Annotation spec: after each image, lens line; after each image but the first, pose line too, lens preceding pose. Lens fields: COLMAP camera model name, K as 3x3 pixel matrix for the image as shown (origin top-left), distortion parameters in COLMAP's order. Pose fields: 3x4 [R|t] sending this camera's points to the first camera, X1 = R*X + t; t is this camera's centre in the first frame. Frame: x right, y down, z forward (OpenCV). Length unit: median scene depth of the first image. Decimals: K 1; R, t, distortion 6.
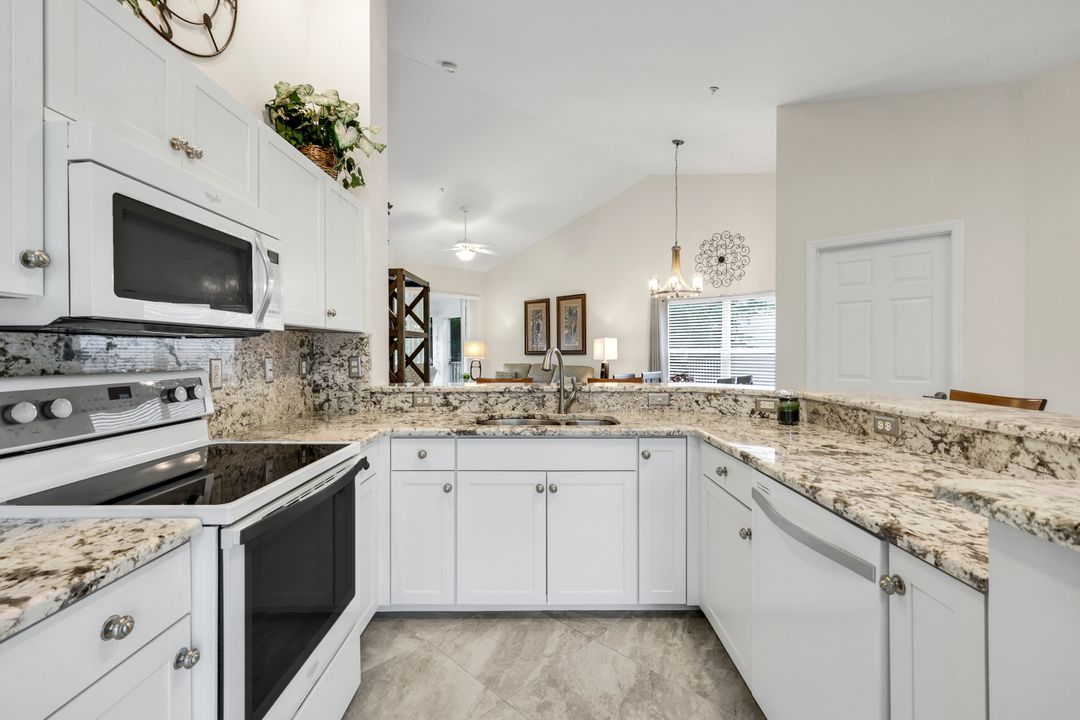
lens RADIAL K [[476.3, 0, 540.9], [0, 476.3, 355.0], [0, 0, 1]] dist [0.004942, -0.000607]
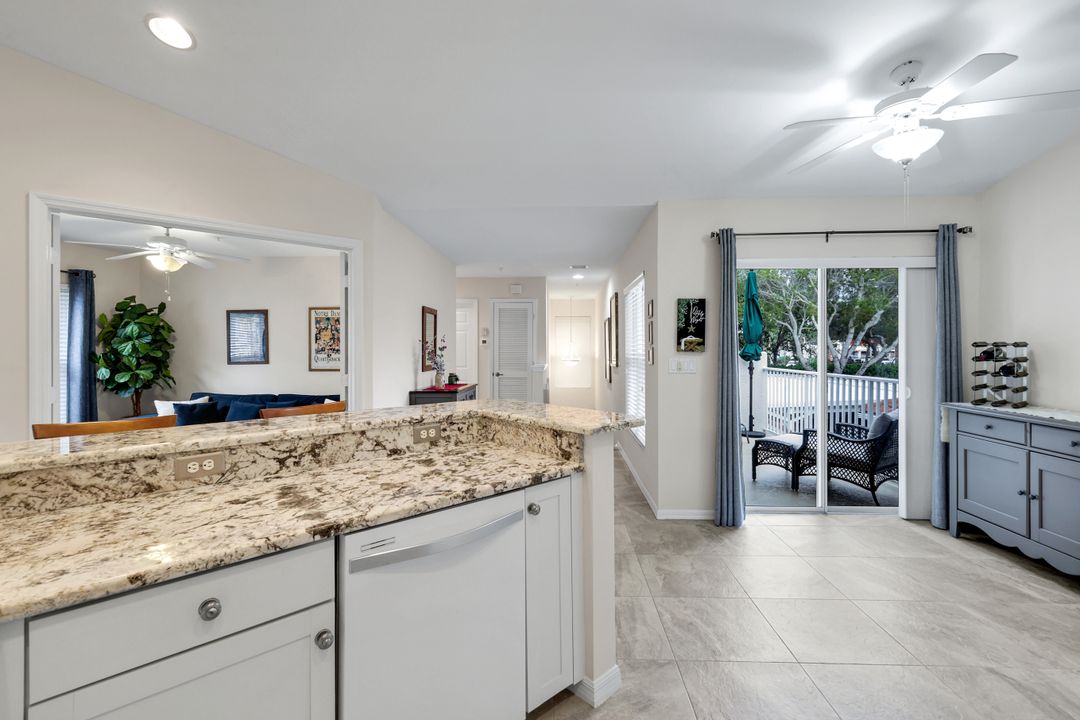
lens RADIAL K [[476.3, 0, 541.8], [0, 476.3, 348.9], [0, 0, 1]] dist [0.004942, -0.000607]
pose [[-0.677258, 0.004722, 0.735730, -0.182747], [0.010151, 0.999944, 0.002927, -0.032090], [-0.735675, 0.009451, -0.677269, 0.736124]]
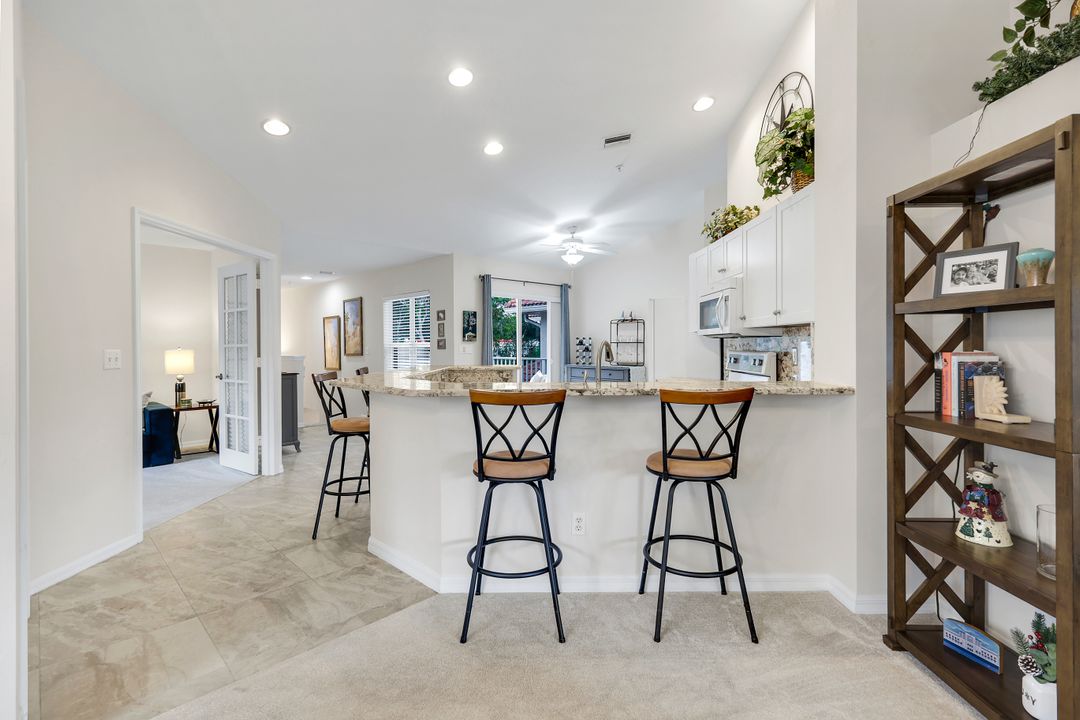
lens RADIAL K [[503.5, 0, 548.9], [0, 503.5, 347.3], [0, 0, 1]] dist [0.001673, 0.001070]
pose [[-0.999818, 0.007975, -0.017321, 0.159271], [0.007800, 0.999918, 0.010138, -0.009833], [0.017400, 0.010002, -0.999799, 1.979690]]
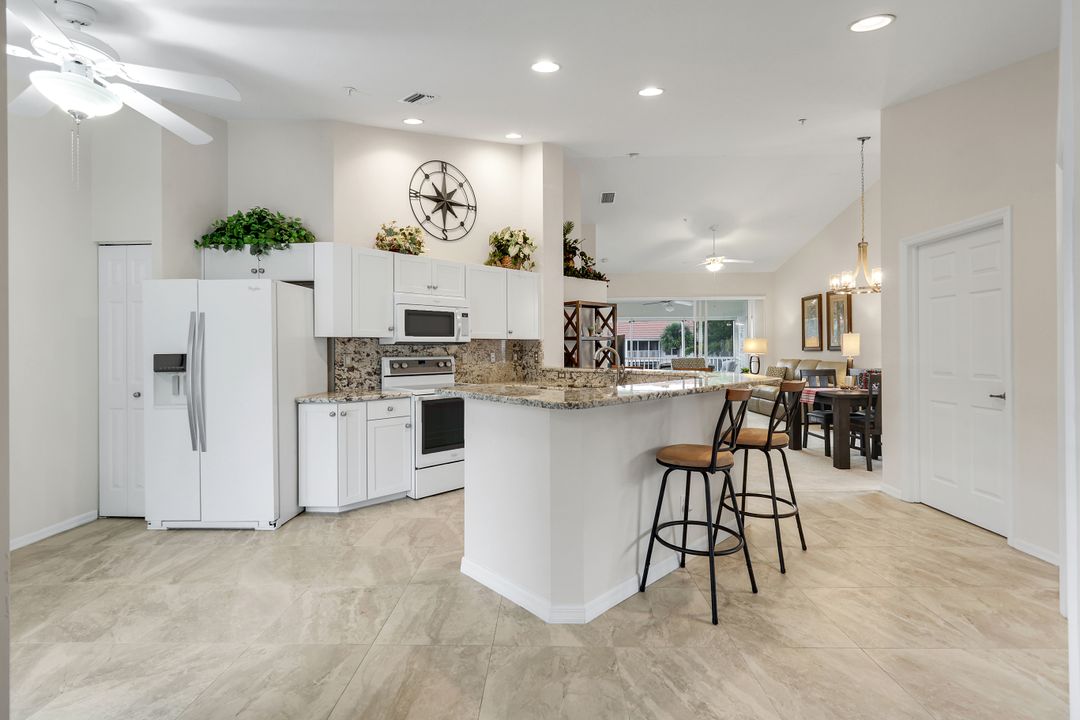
lens RADIAL K [[476.3, 0, 542.0], [0, 476.3, 350.0], [0, 0, 1]] dist [0.004942, -0.000607]
pose [[0.691531, -0.001175, -0.722346, 1.045901], [-0.000028, 0.999999, -0.001653, -0.001478], [0.722347, 0.001164, 0.691530, -0.345074]]
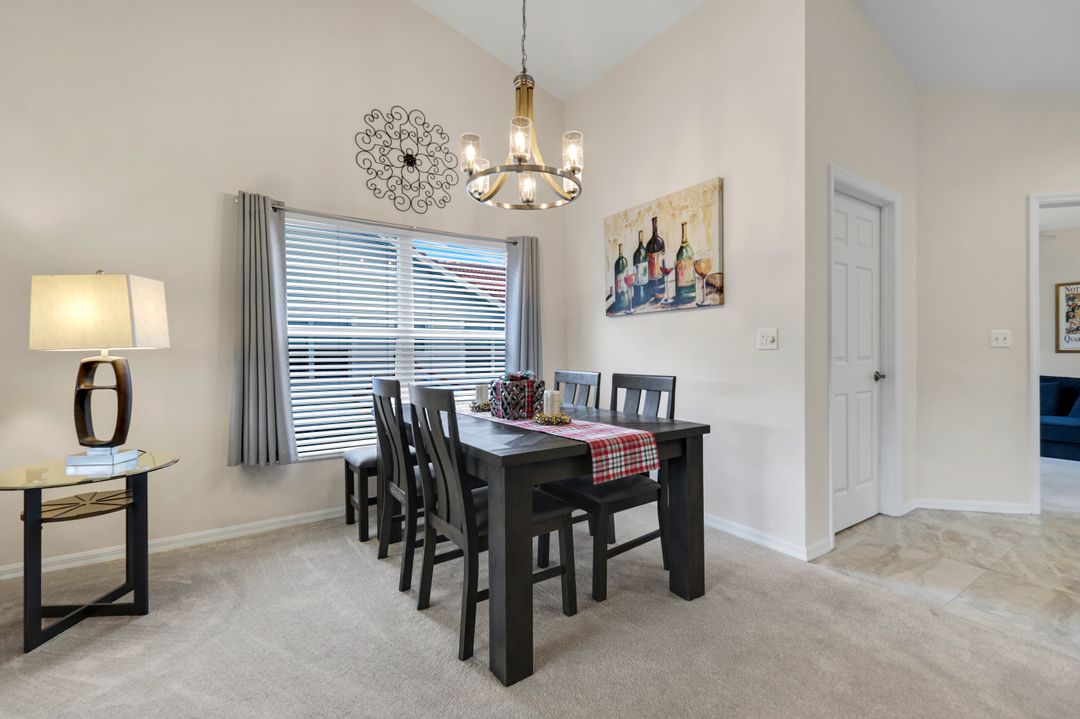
lens RADIAL K [[476.3, 0, 538.0], [0, 476.3, 354.4], [0, 0, 1]] dist [0.004942, -0.000607]
pose [[0.193058, -0.001136, 0.981187, -0.268493], [0.012536, 0.999921, -0.001309, 0.044017], [-0.981107, 0.012553, 0.193057, 1.759733]]
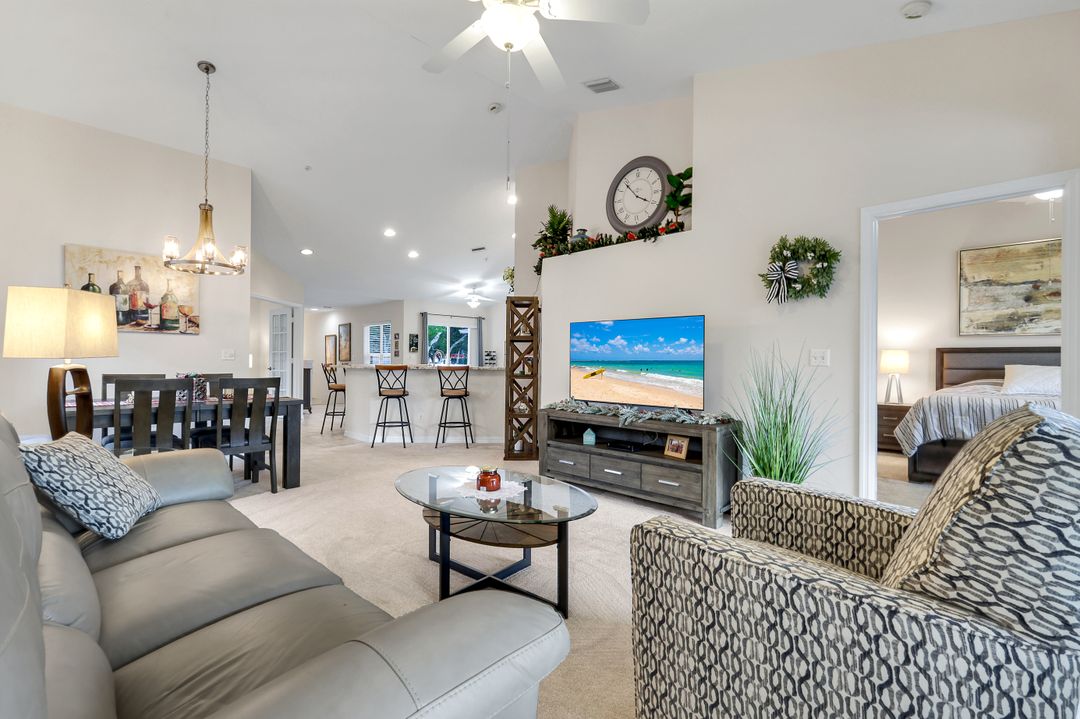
lens RADIAL K [[476.3, 0, 538.7], [0, 476.3, 360.3], [0, 0, 1]] dist [0.004942, -0.000607]
pose [[-0.999755, -0.004764, -0.021610, -0.420991], [-0.004887, 0.999972, 0.005633, 0.021620], [0.021582, 0.005737, -0.999751, 3.388588]]
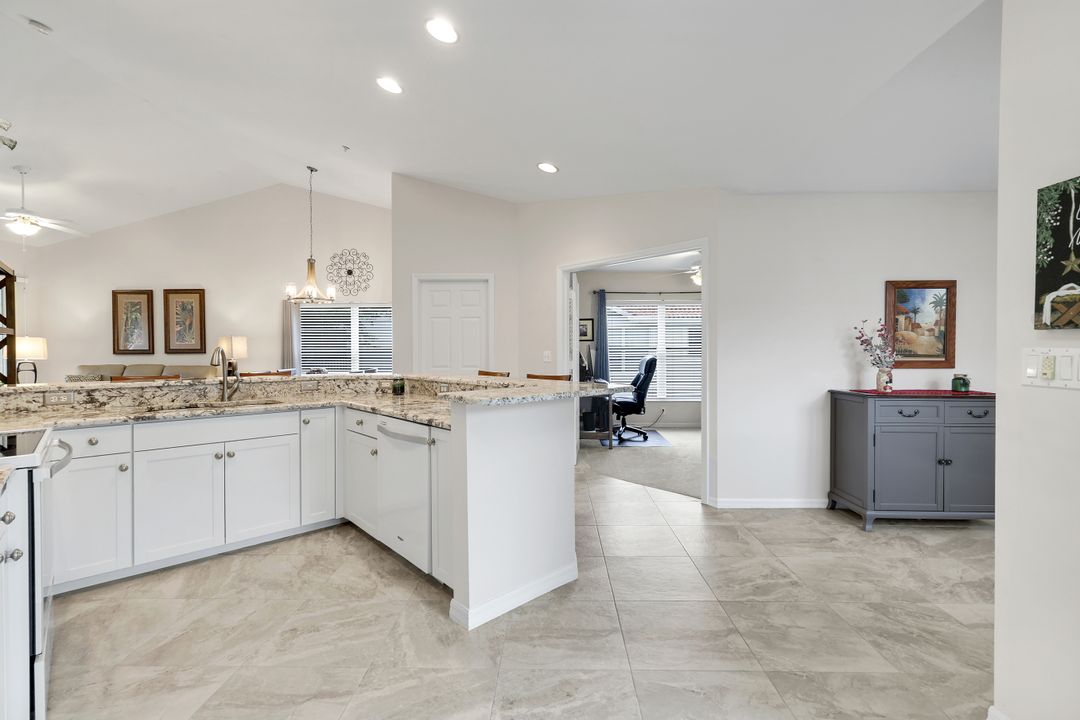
lens RADIAL K [[476.3, 0, 540.2], [0, 476.3, 355.0], [0, 0, 1]] dist [0.004942, -0.000607]
pose [[0.730930, -0.007435, 0.682412, -0.193976], [0.005776, 0.999972, 0.004708, 0.003823], [-0.682428, 0.000500, 0.730953, -0.427593]]
